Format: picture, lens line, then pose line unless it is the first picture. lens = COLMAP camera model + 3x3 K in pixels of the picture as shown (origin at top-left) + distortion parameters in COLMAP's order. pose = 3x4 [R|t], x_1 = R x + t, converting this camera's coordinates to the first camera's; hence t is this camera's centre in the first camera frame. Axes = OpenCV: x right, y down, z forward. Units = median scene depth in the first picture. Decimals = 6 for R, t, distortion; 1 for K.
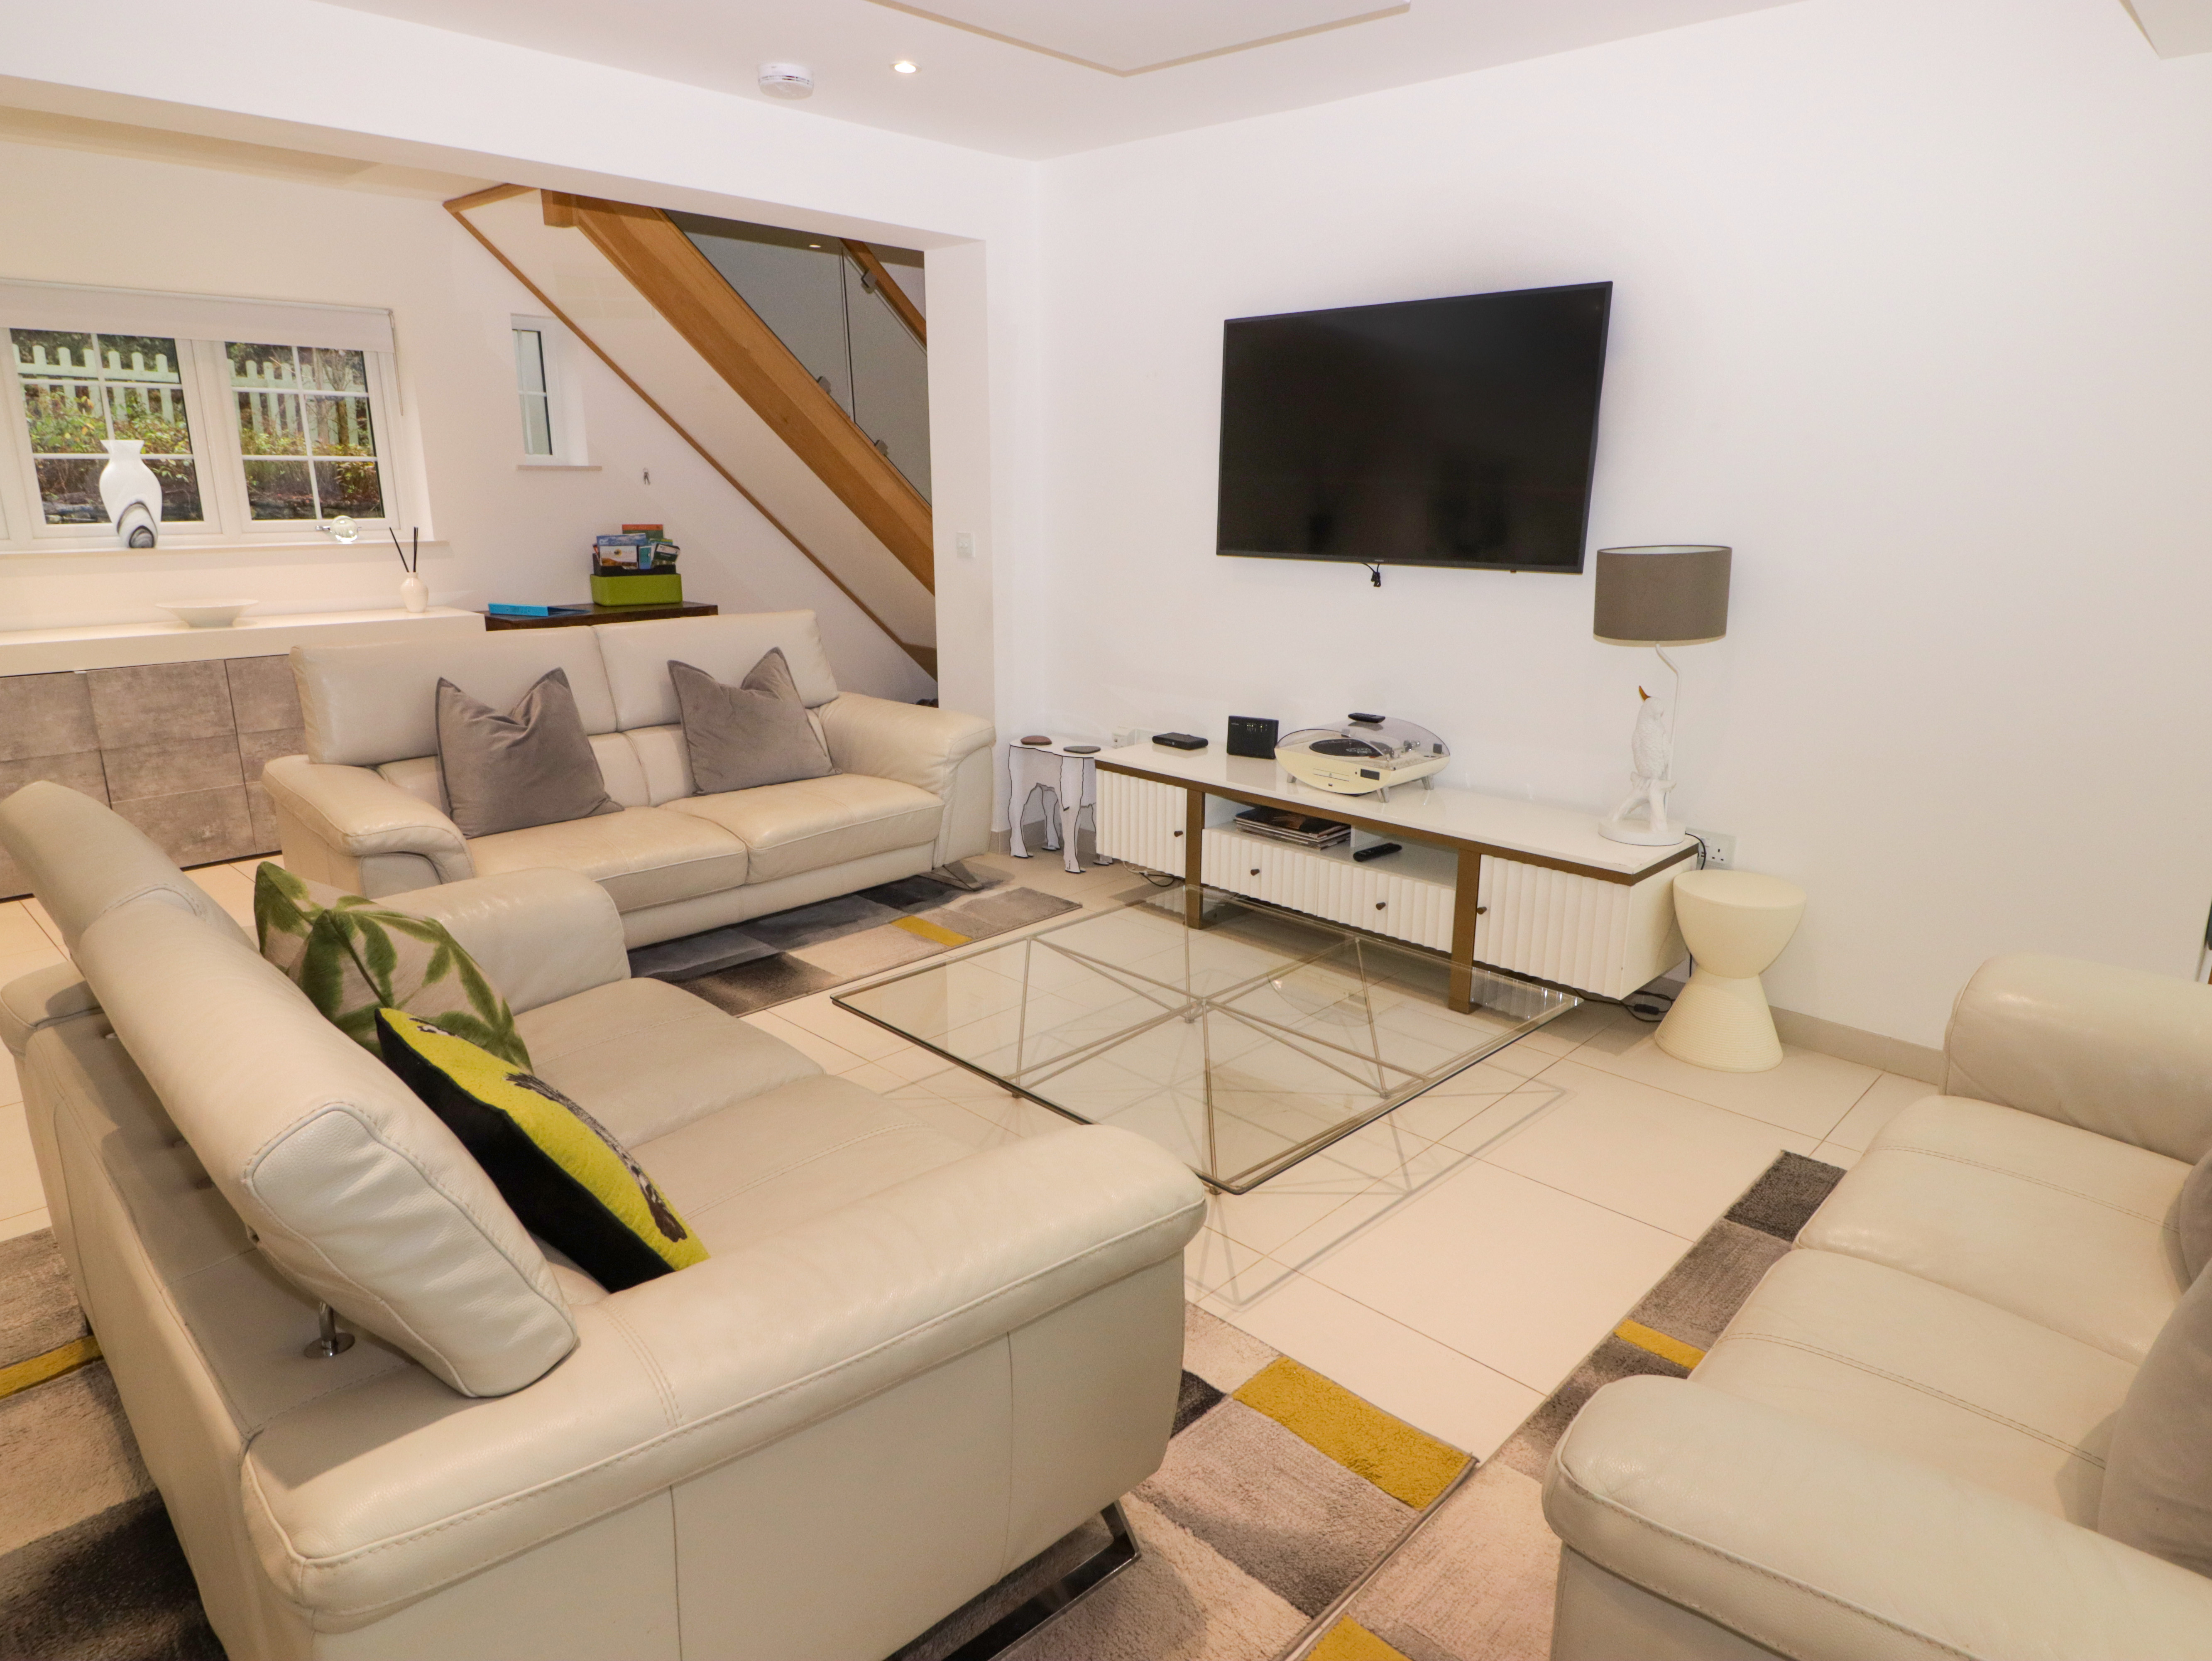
lens RADIAL K [[1301.6, 0, 1106.0], [0, 1301.6, 830.5], [0, 0, 1]] dist [0.001620, -0.017847]
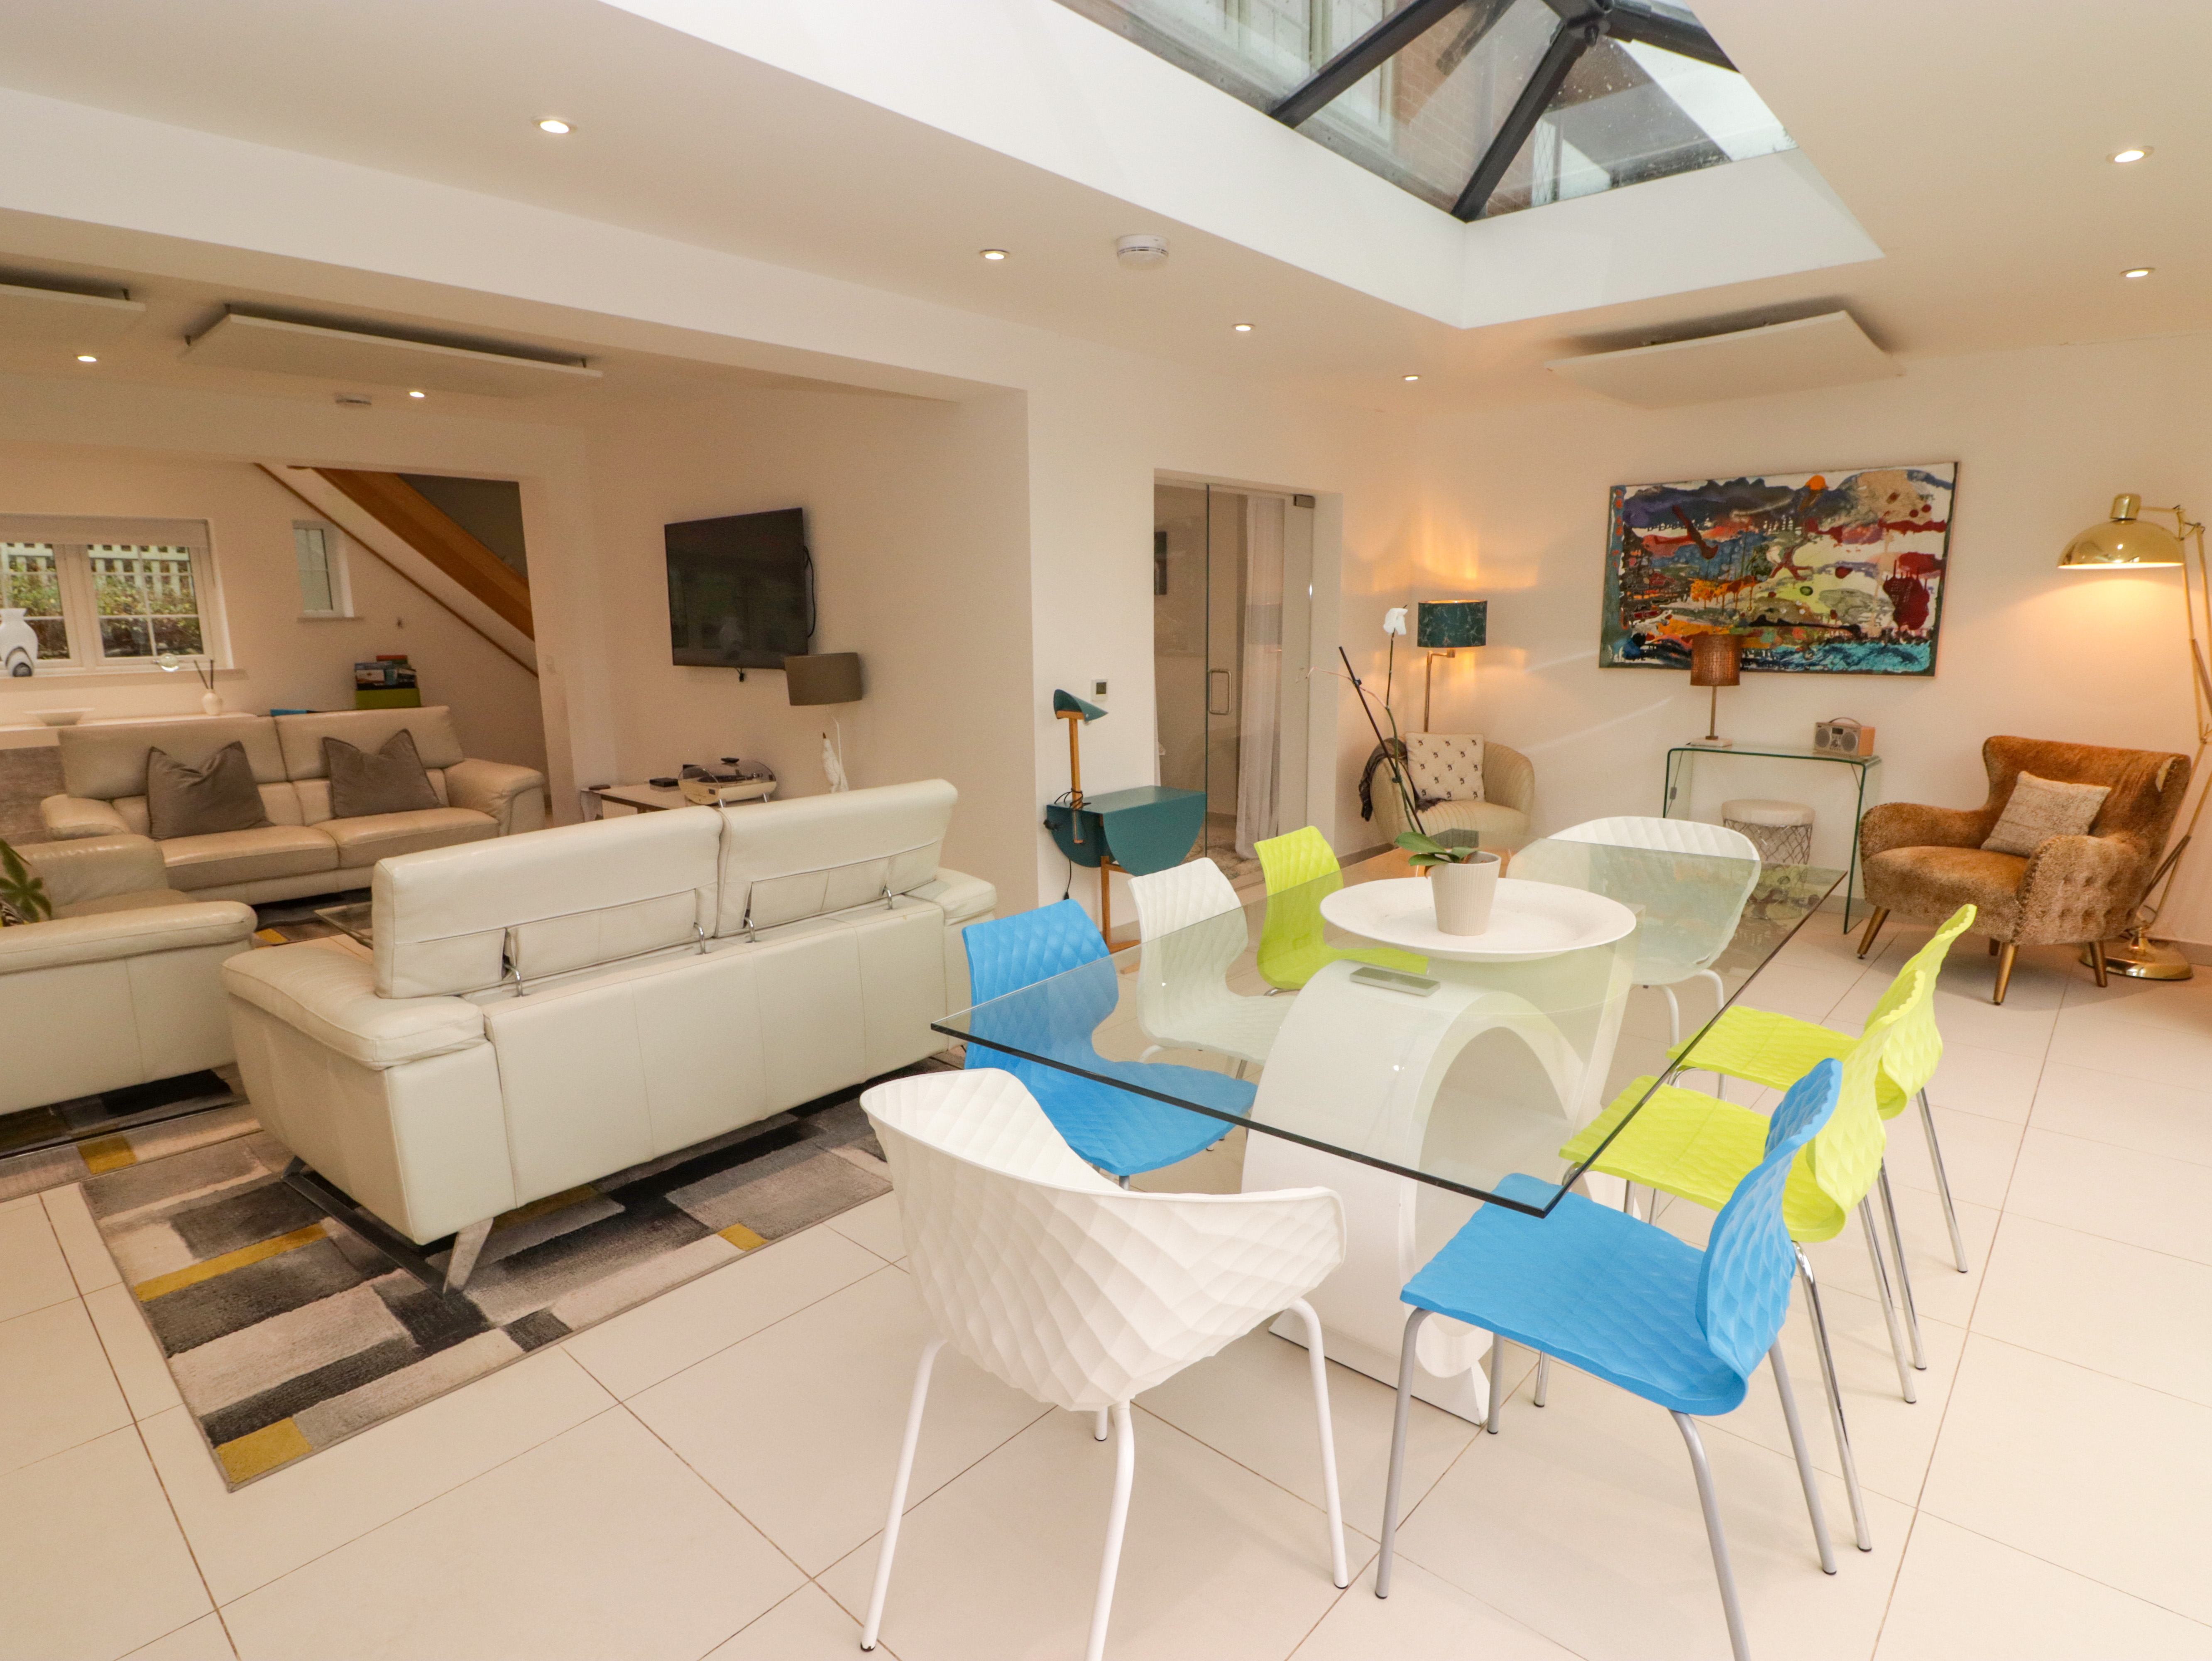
lens RADIAL K [[1141.9, 0, 1106.0], [0, 1141.9, 830.5], [0, 0, 1]] dist [-0.024684, -0.000700]
pose [[0.999115, -0.022809, 0.035330, 0.581111], [0.025377, 0.996932, -0.074048, 0.112464], [-0.033533, 0.074879, 0.996629, -0.414804]]
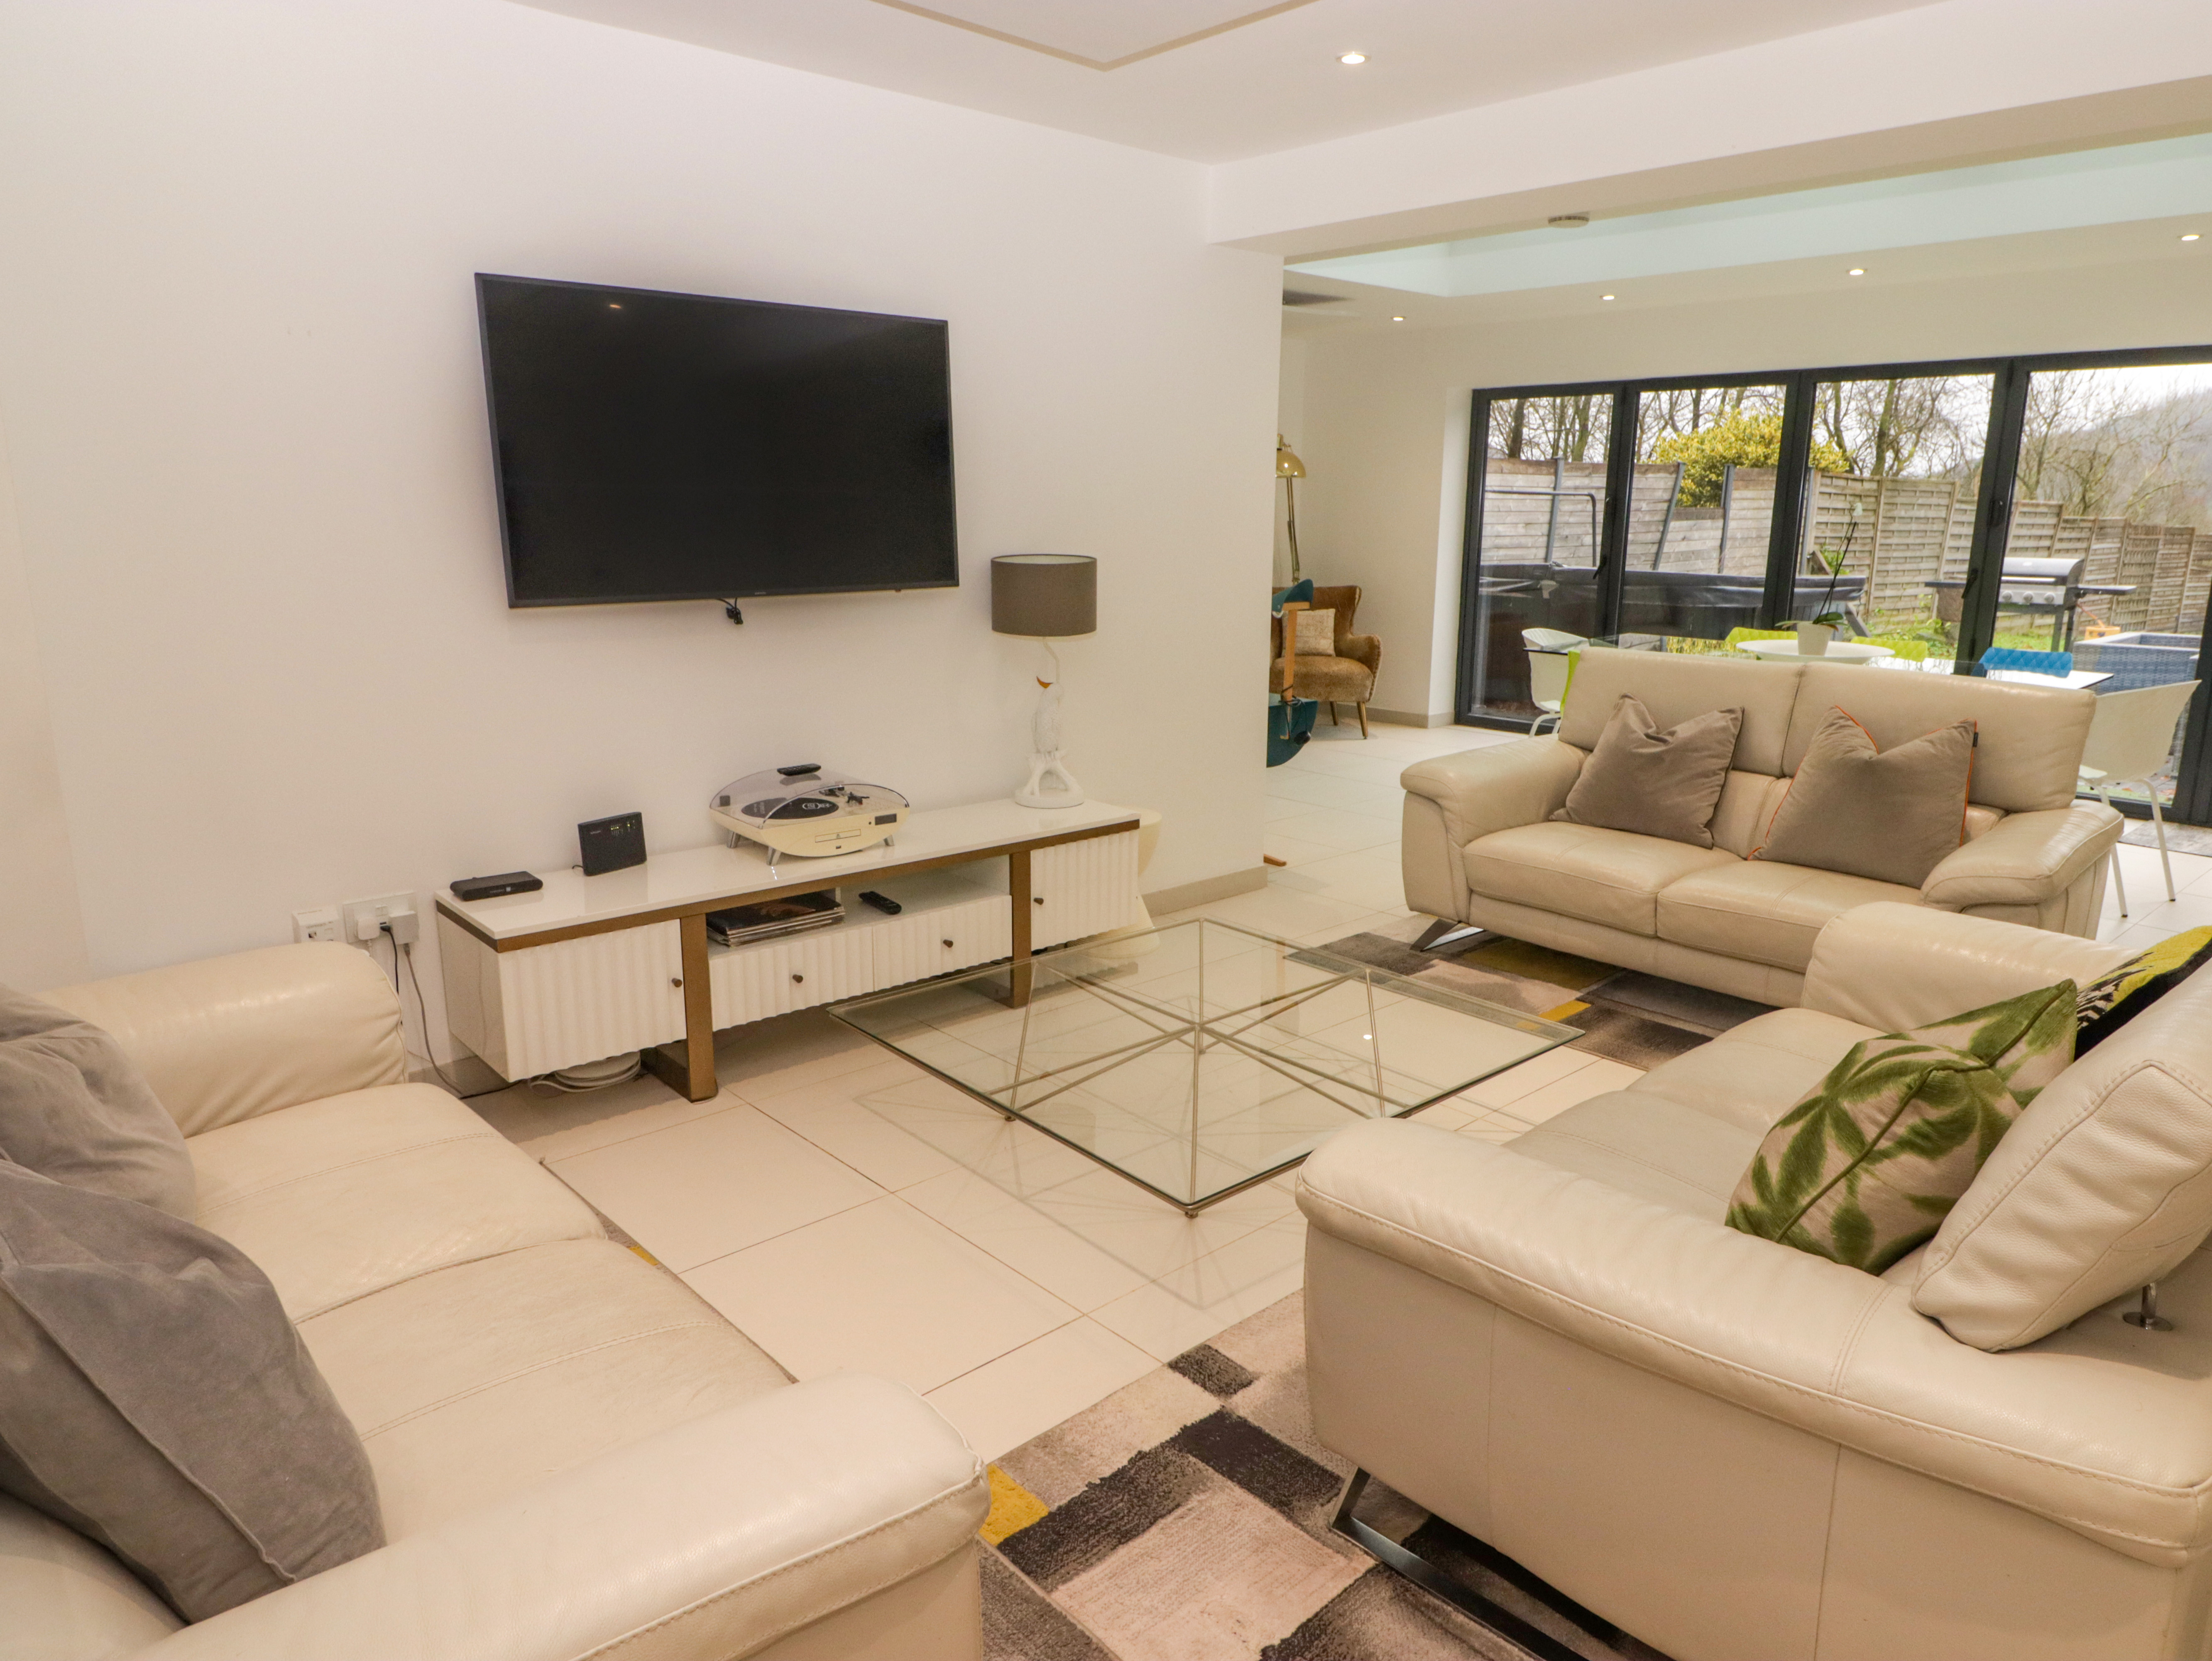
lens RADIAL K [[1480.2, 0, 1106.0], [0, 1480.2, 830.5], [0, 0, 1]] dist [-0.000640, 0.000042]
pose [[0.059991, -0.228913, 0.971597, -0.716651], [0.250067, 0.945758, 0.207385, -0.189844], [-0.966368, 0.230523, 0.113980, 0.650716]]
